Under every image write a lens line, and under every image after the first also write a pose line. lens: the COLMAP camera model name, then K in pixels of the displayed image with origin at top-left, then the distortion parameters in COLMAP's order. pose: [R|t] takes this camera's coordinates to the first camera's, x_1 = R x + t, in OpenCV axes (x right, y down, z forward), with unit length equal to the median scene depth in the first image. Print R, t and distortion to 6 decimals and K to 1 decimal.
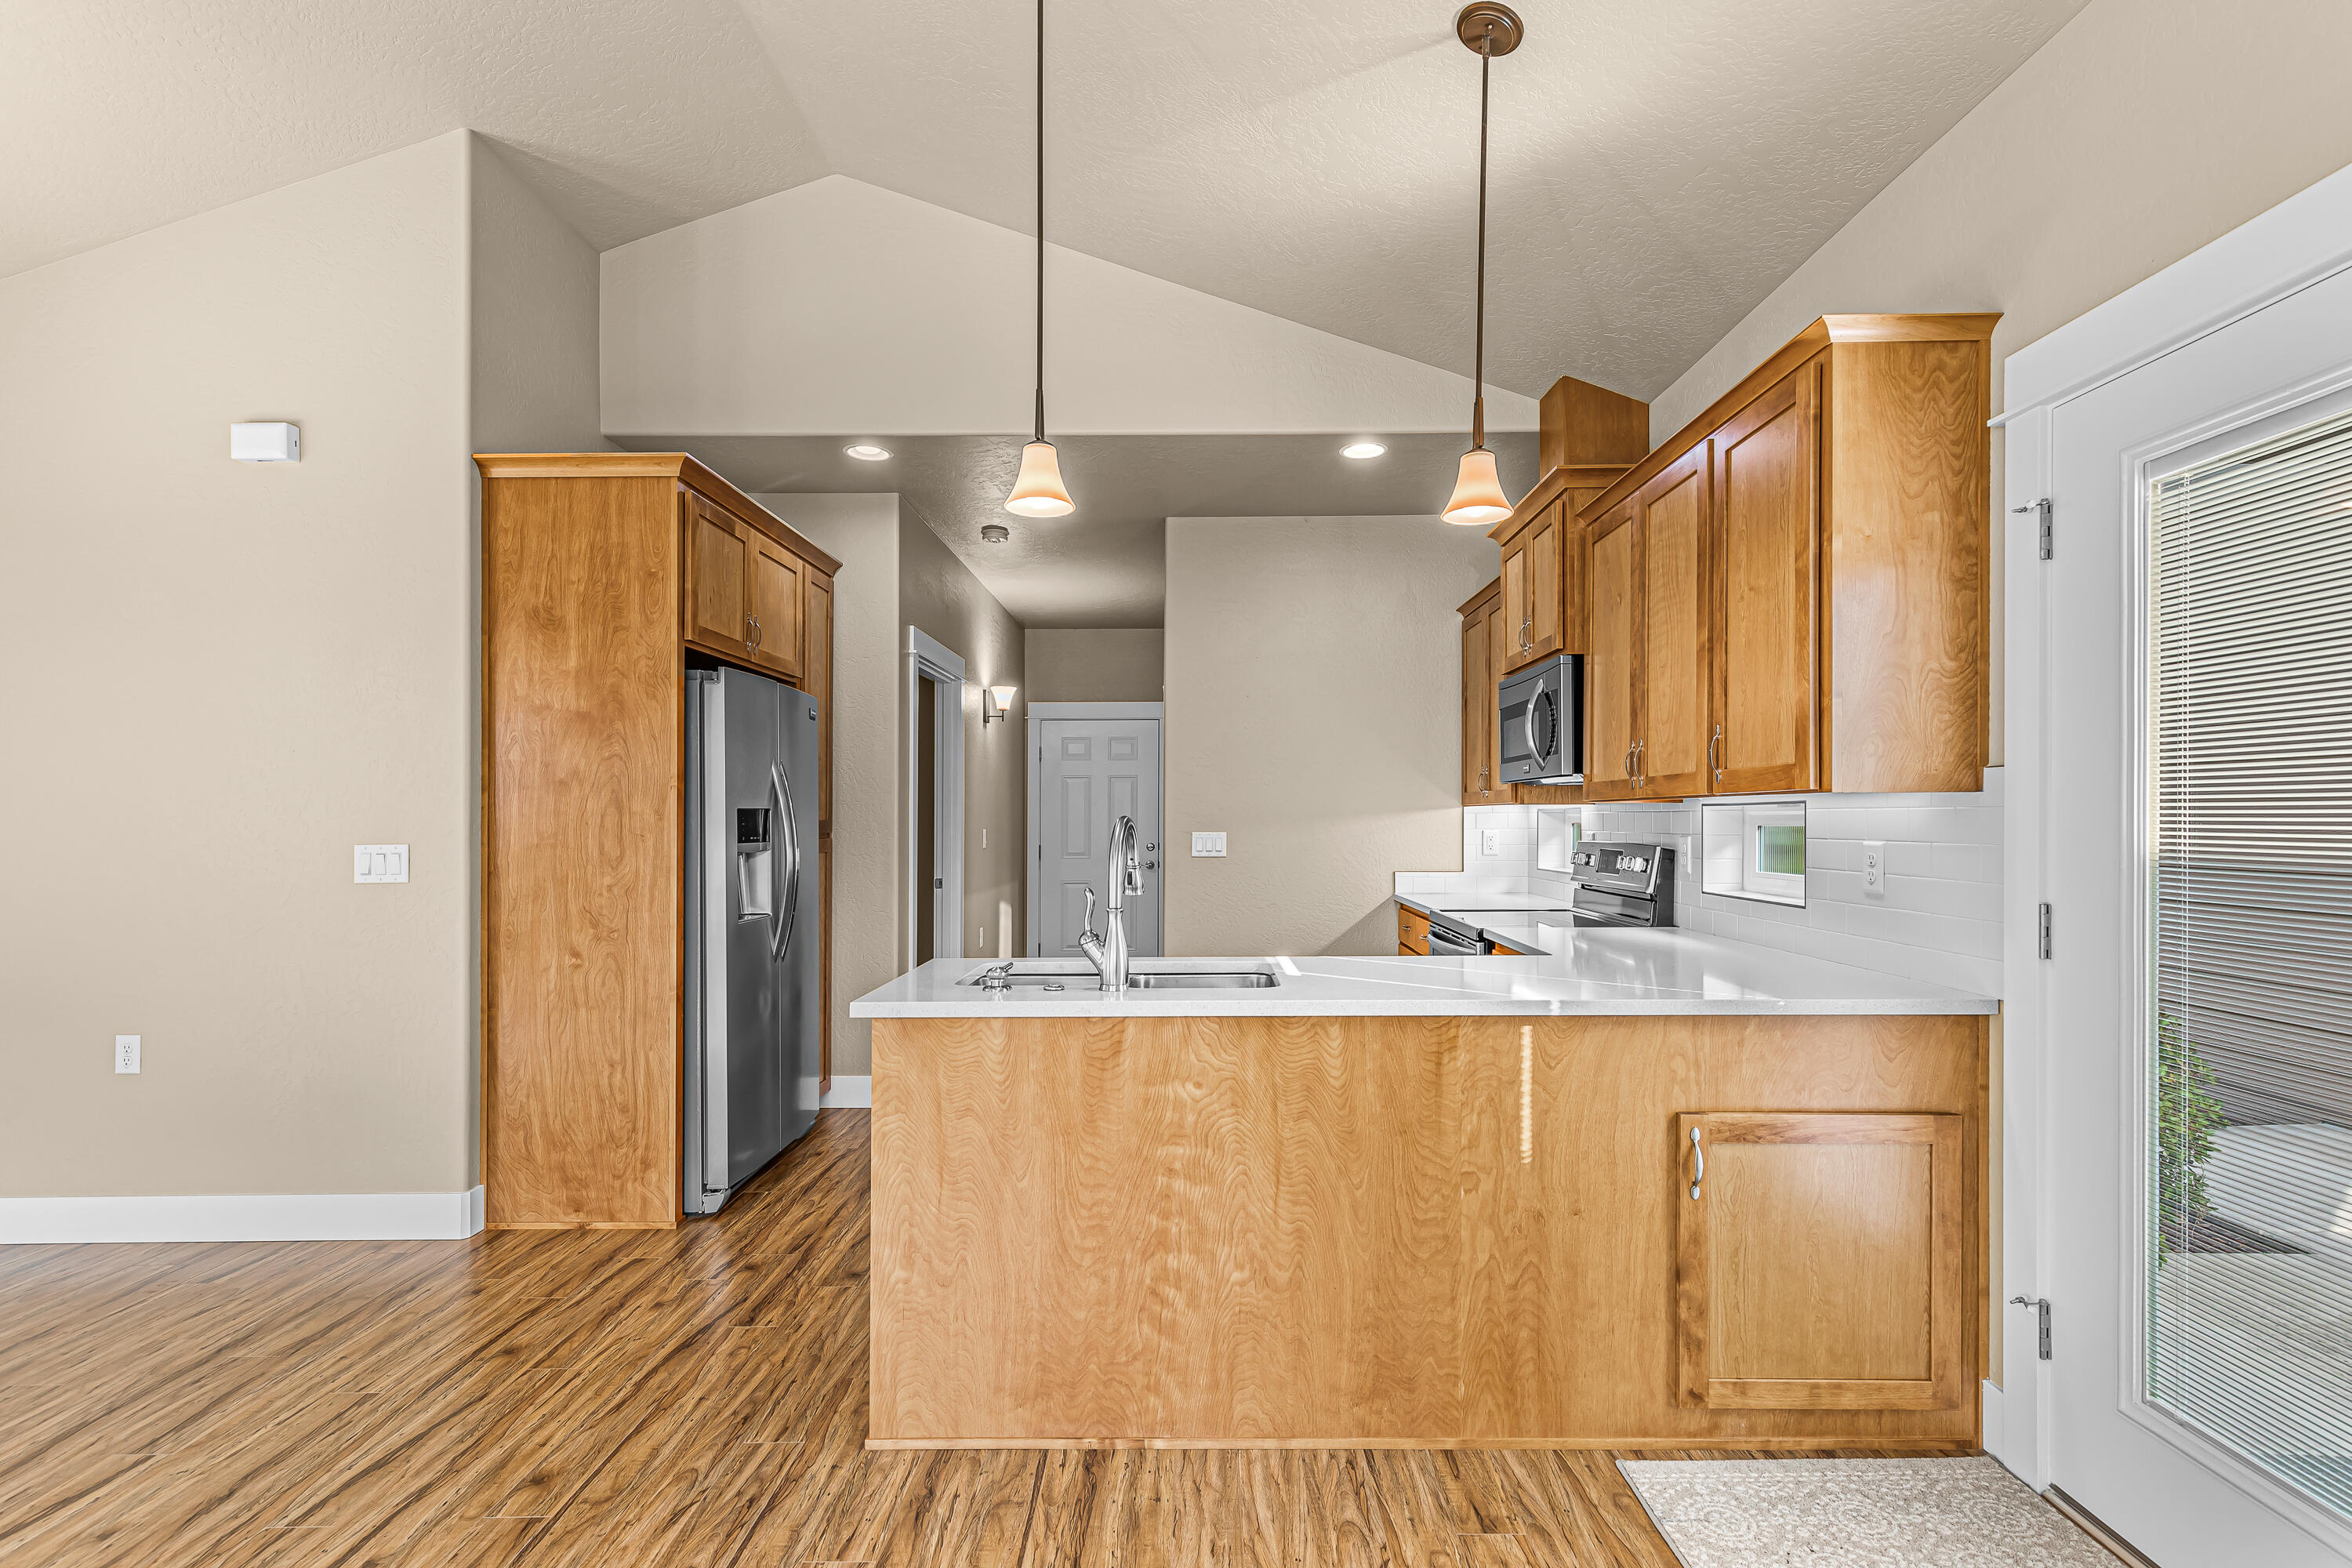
lens RADIAL K [[1103.6, 0, 1183.5], [0, 1103.6, 814.5], [0, 0, 1]] dist [0.012086, -0.000171]
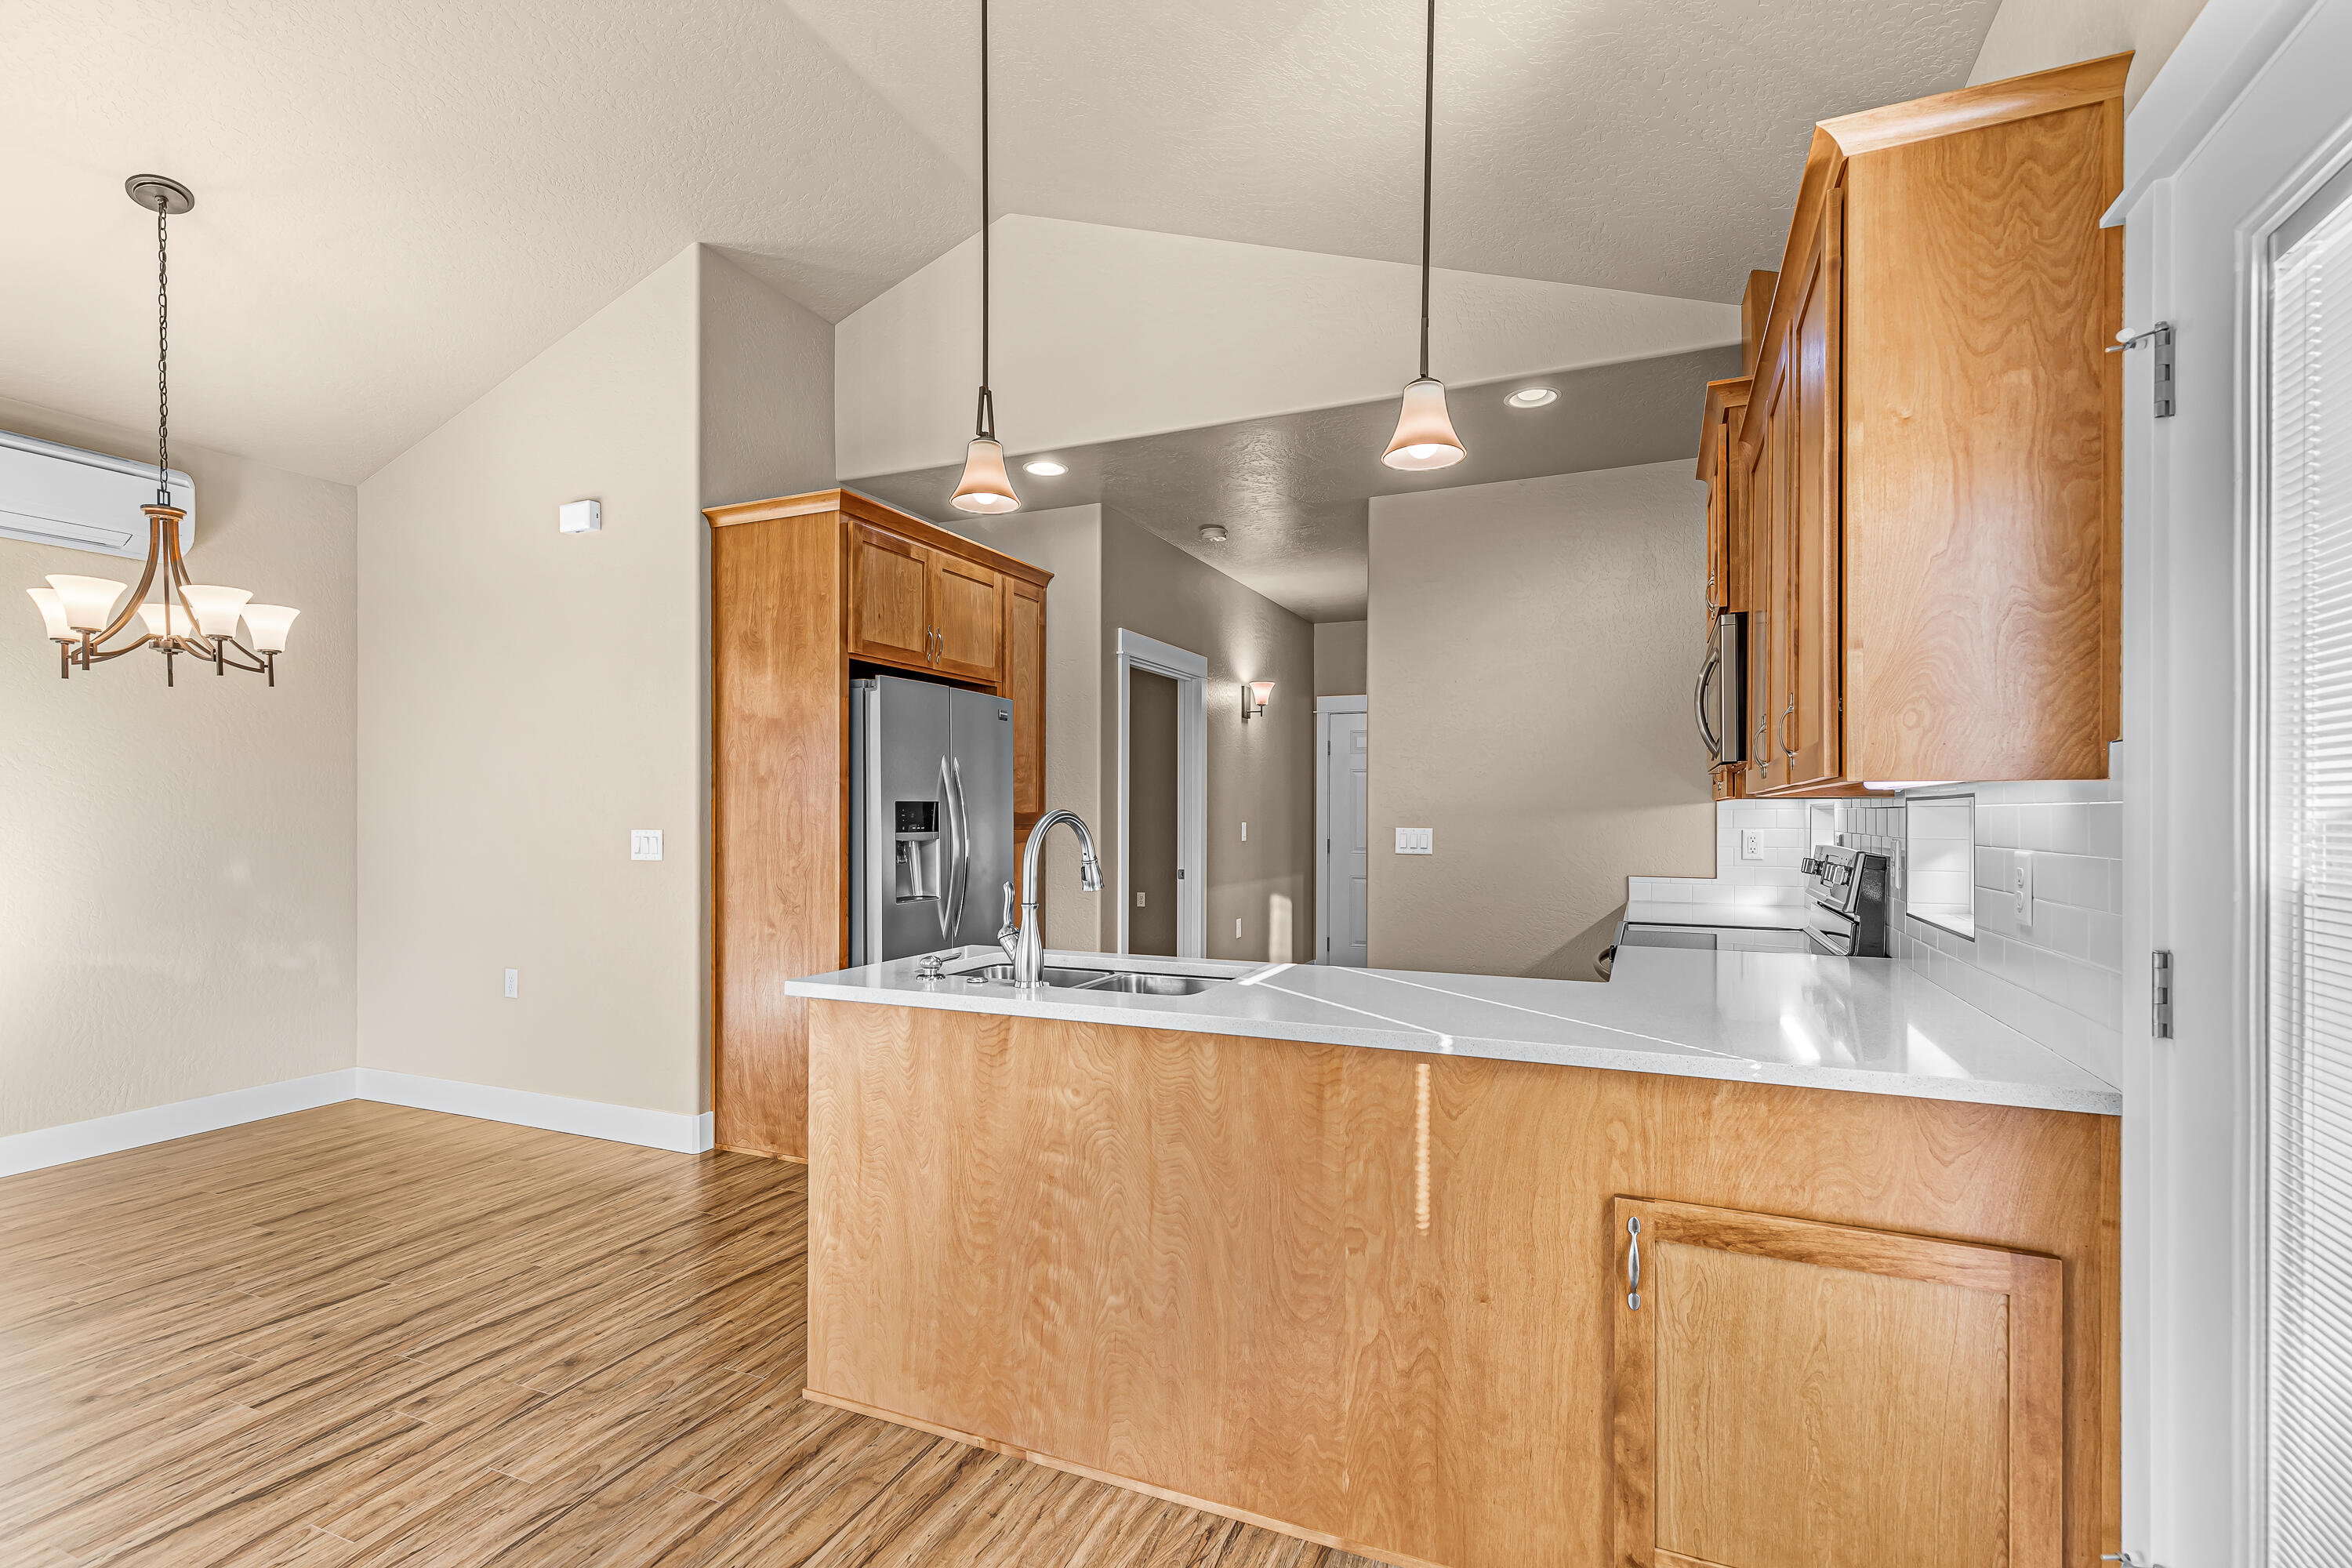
lens RADIAL K [[1074.9, 0, 1173.6], [0, 1074.9, 808.7], [0, 0, 1]] dist [0.011610, -0.000501]
pose [[0.919118, 0.004660, -0.393954, 0.454589], [-0.004638, 0.999989, 0.001007, -0.000939], [0.393954, 0.000901, 0.919130, 0.179877]]
